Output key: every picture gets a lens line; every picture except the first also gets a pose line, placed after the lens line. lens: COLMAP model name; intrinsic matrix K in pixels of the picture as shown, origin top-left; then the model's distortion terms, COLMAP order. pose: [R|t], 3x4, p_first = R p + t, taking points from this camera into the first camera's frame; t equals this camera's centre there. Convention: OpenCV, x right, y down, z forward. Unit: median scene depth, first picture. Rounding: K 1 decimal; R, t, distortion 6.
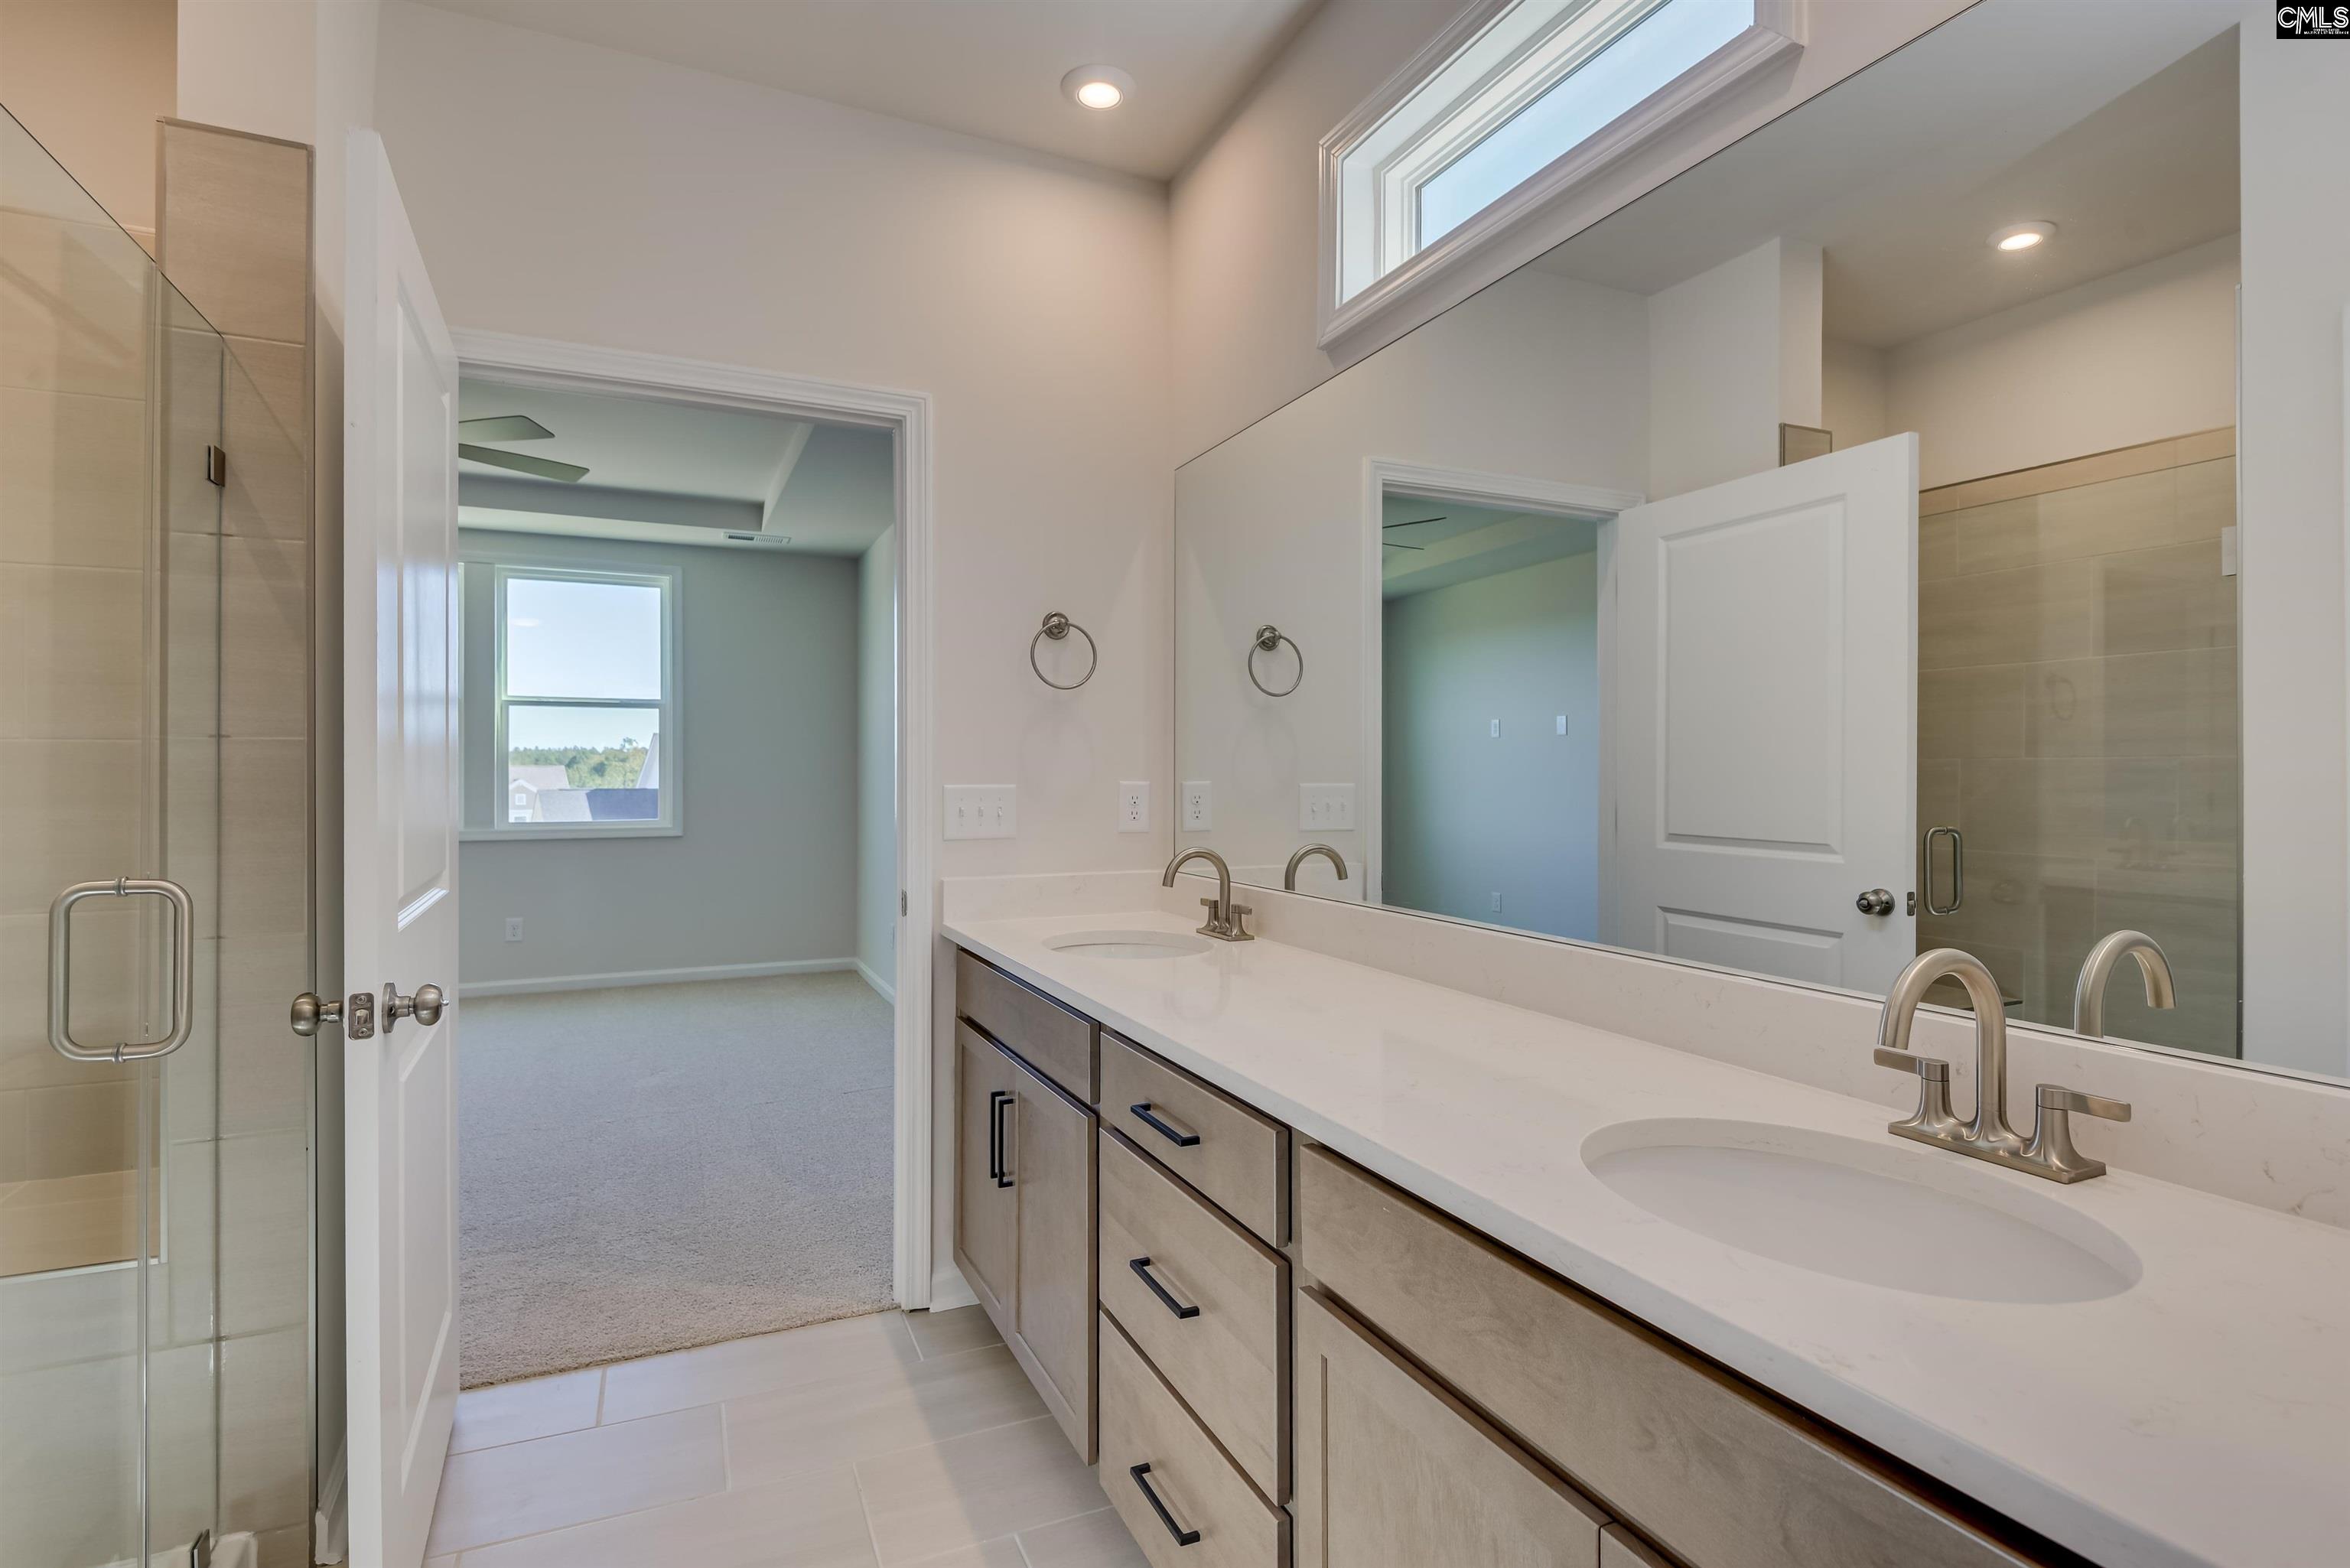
lens RADIAL K [[1182.0, 0, 1183.1], [0, 1182.0, 775.4], [0, 0, 1]] dist [0.001818, -0.000439]
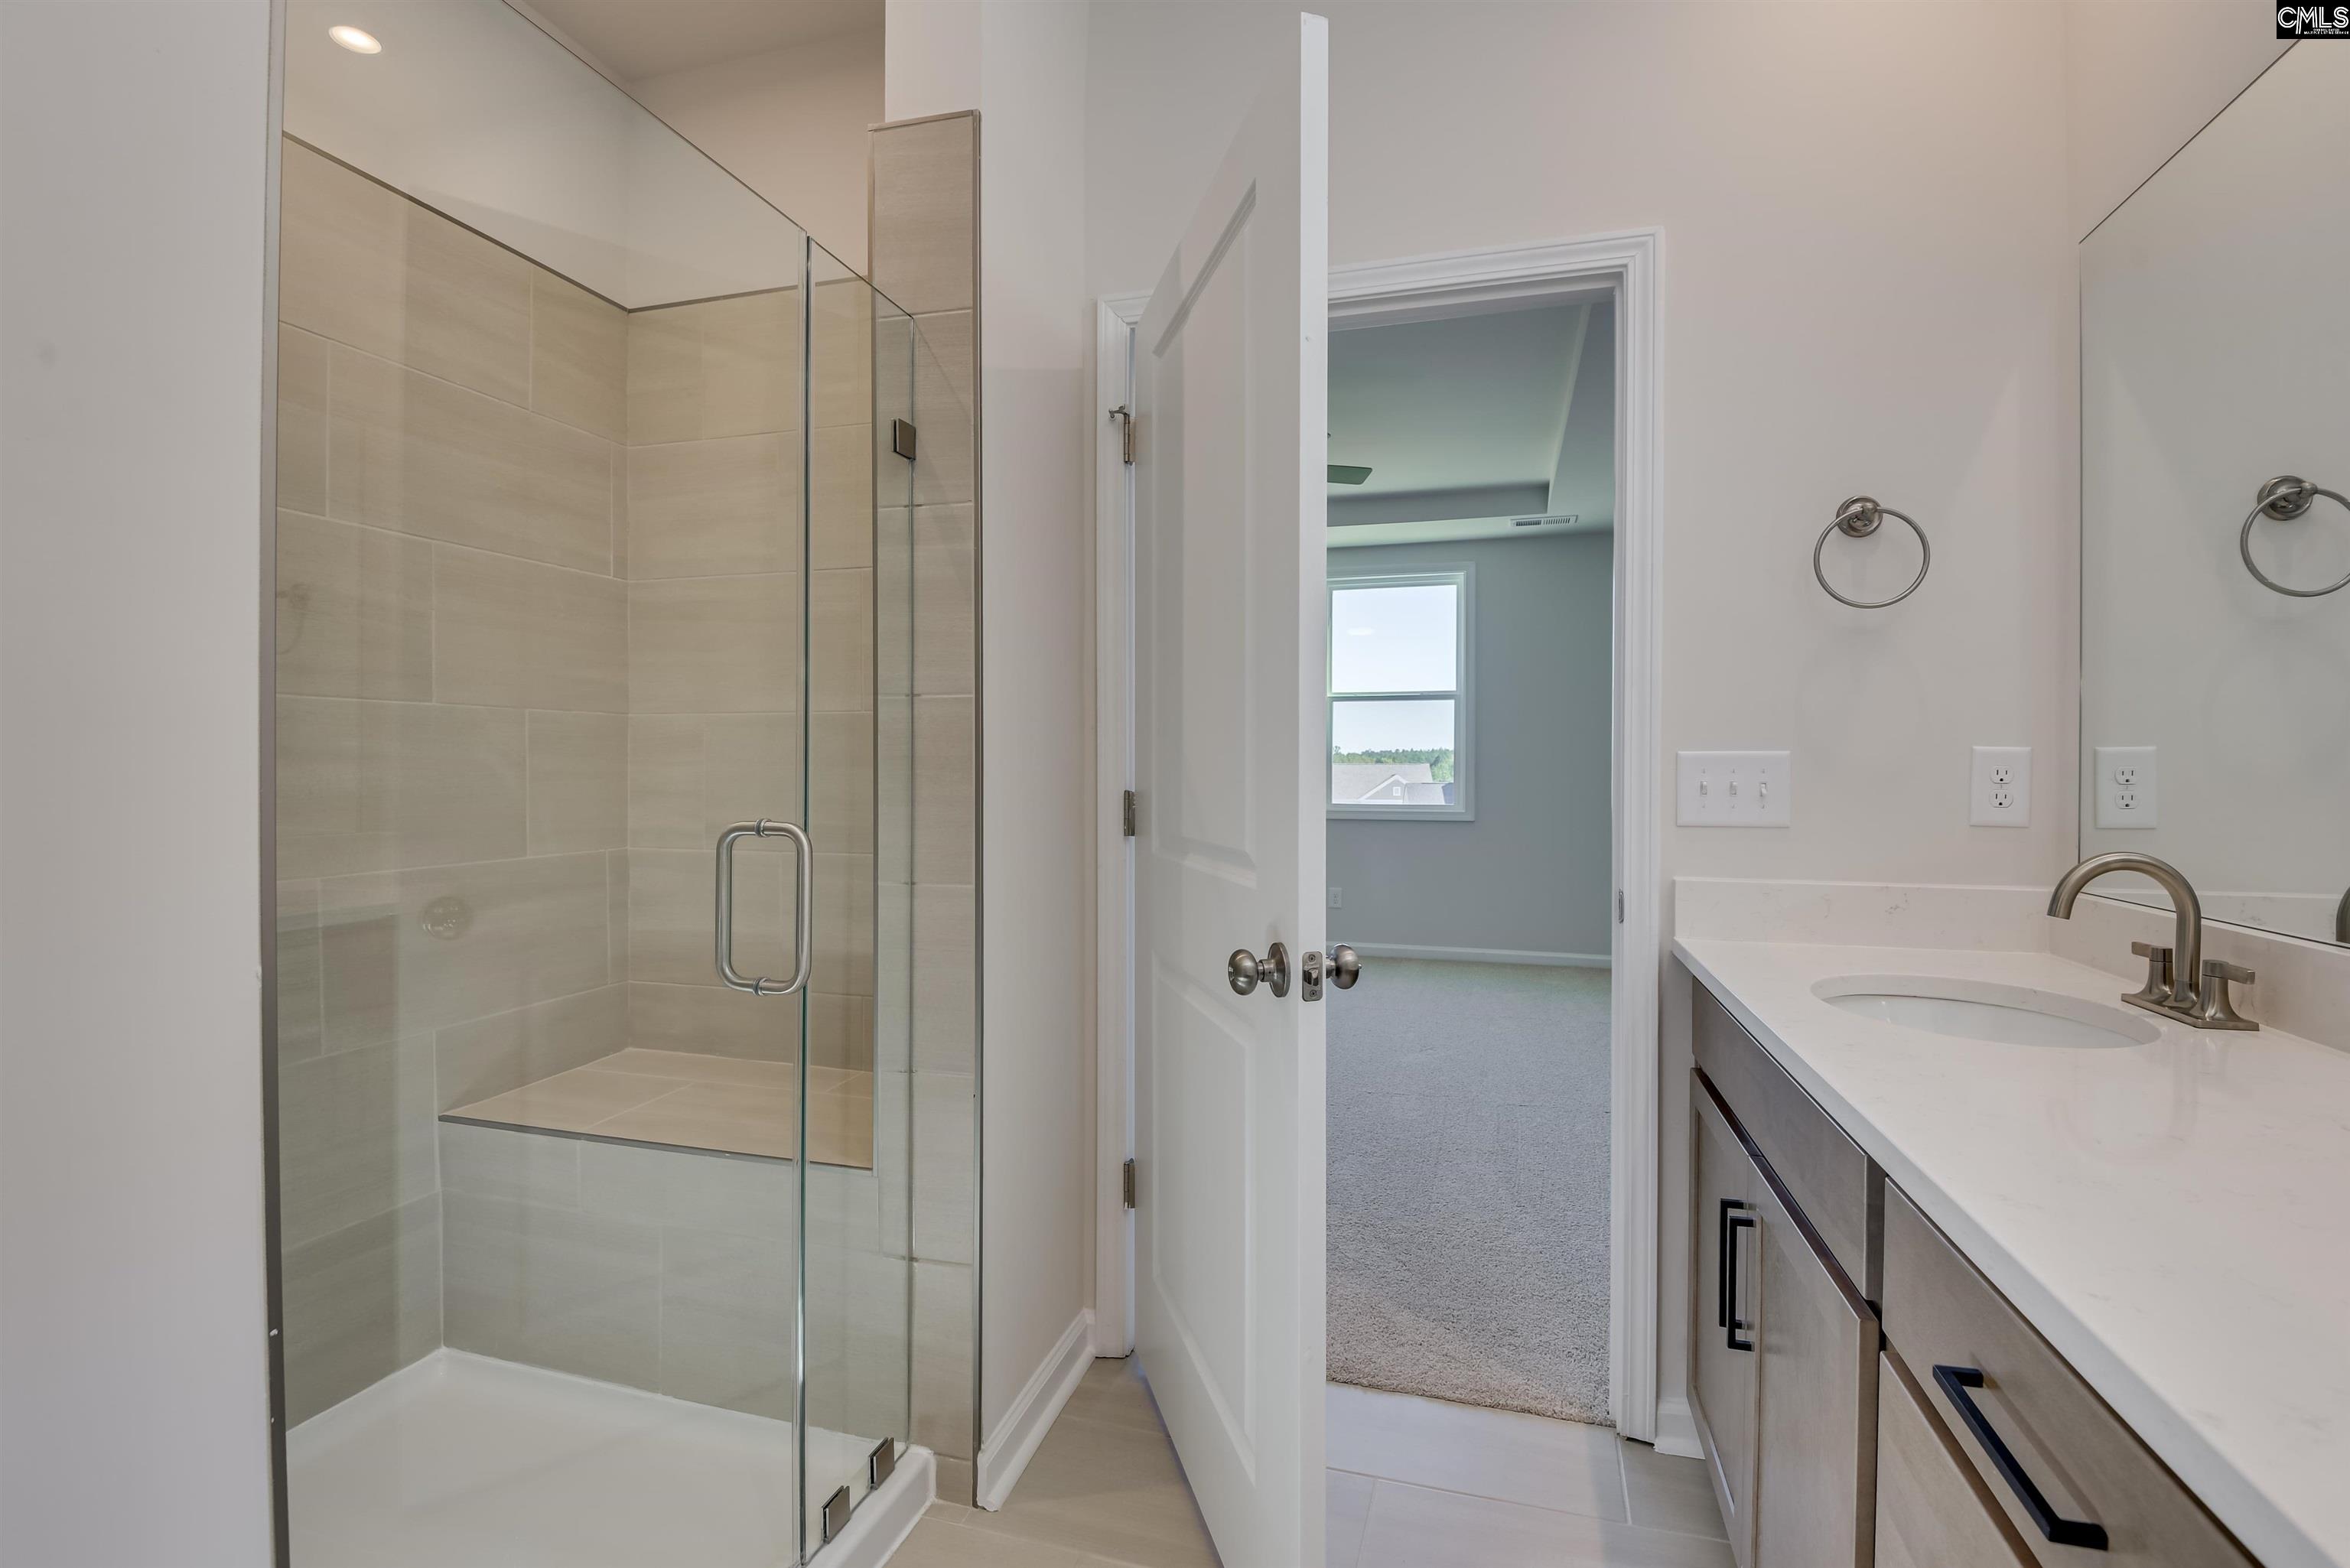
lens RADIAL K [[1096.8, 0, 1171.6], [0, 1096.8, 773.0], [0, 0, 1]] dist [-0.004014, -0.011054]
pose [[0.757601, 0.007056, -0.652680, 0.004614], [-0.006760, 0.999973, 0.002964, 0.022845], [0.652683, 0.002166, 0.757628, 0.286159]]
